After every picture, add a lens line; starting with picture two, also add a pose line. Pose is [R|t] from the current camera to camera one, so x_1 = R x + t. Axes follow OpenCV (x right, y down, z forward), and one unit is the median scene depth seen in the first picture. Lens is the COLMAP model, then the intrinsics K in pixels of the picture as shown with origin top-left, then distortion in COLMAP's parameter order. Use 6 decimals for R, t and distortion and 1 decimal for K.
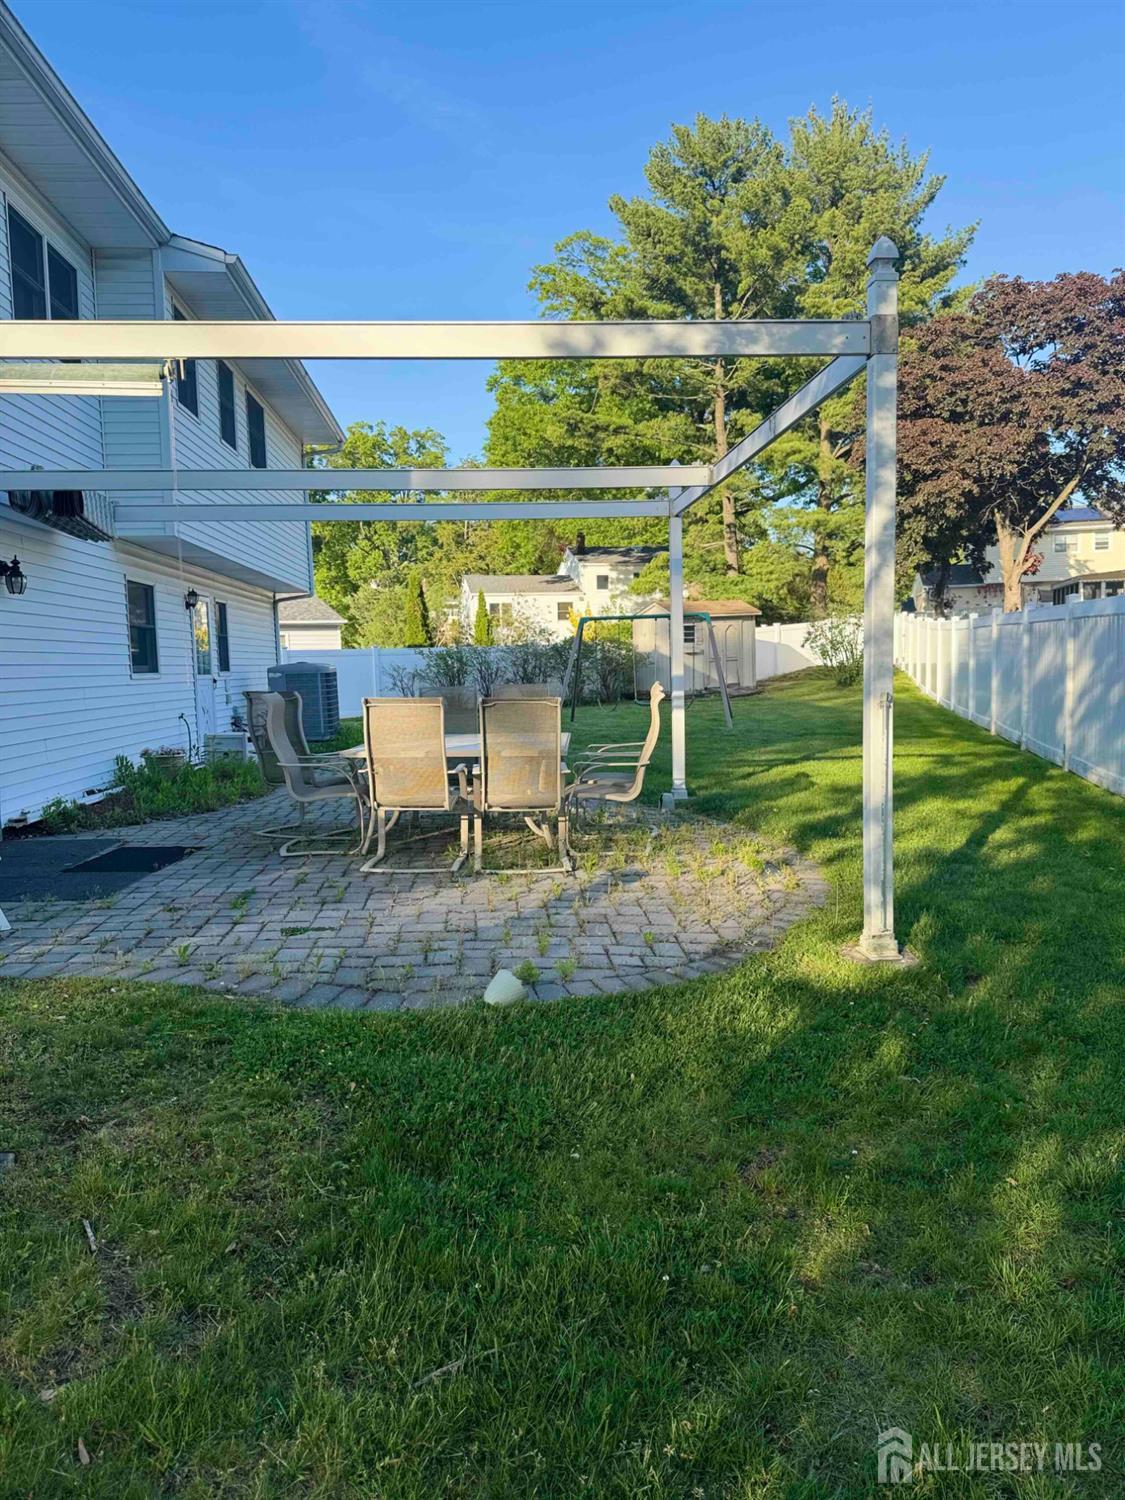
lens RADIAL K [[1070.4, 0, 562.5], [0, 1070.4, 750.0], [0, 0, 1]] dist [0.105011, -0.185599]
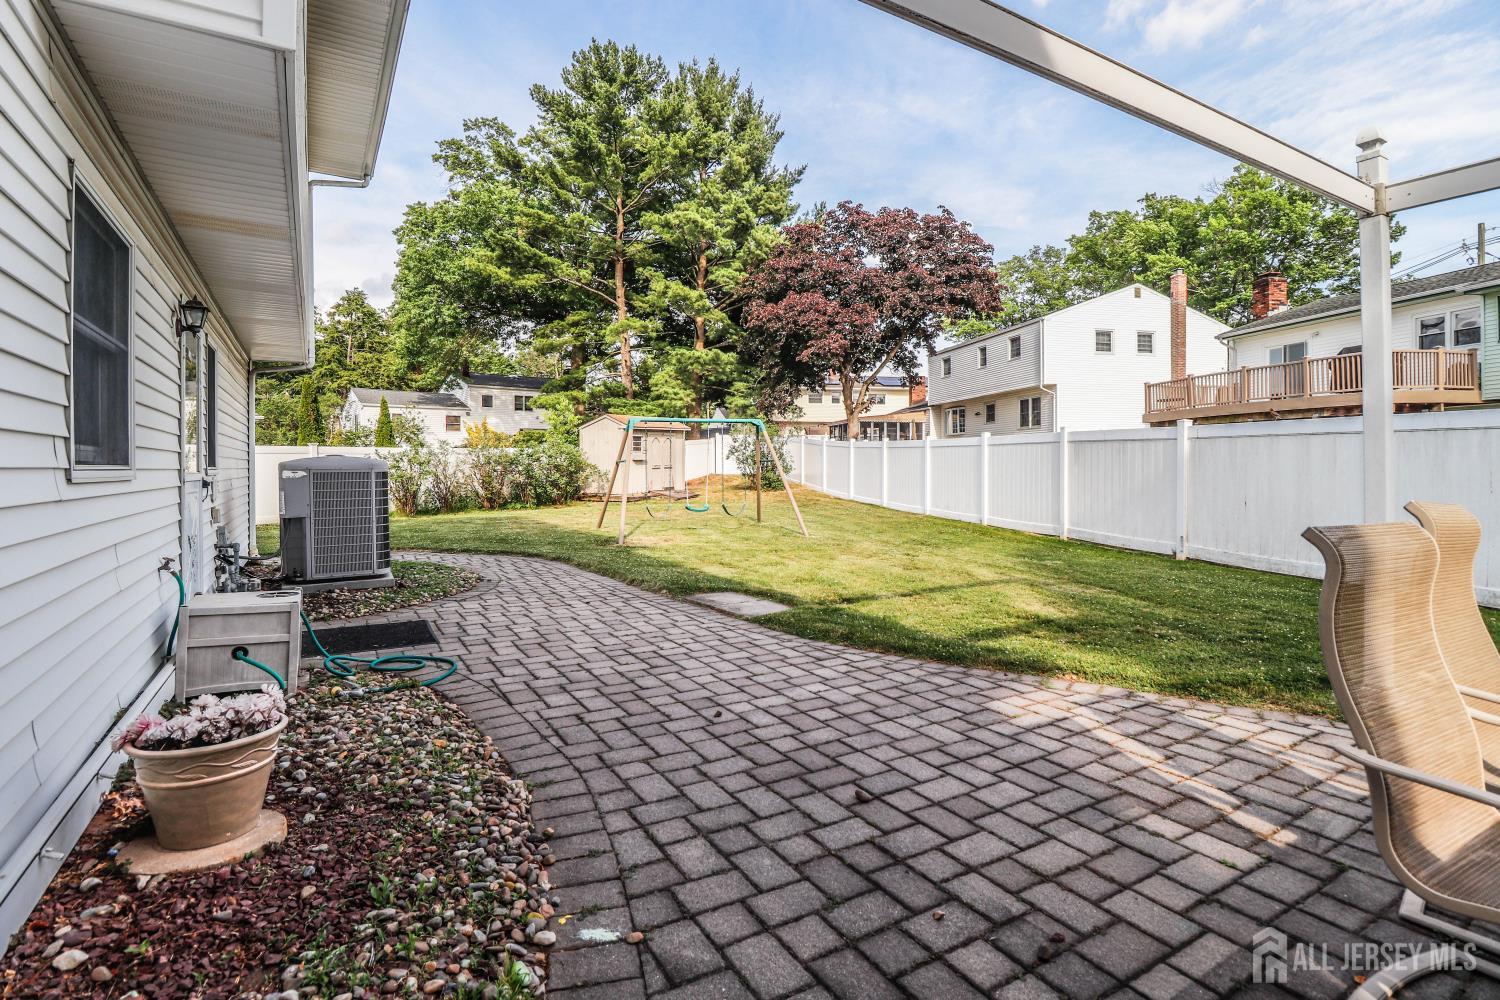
lens RADIAL K [[705.5, 0, 756.3], [0, 705.5, 492.5], [0, 0, 1]] dist [-0.002424, -0.008396]
pose [[0.881690, 0.010418, 0.471714, -0.221867], [0.013772, 0.998762, -0.047801, -0.035338], [-0.471628, 0.048642, 0.880455, 0.506462]]
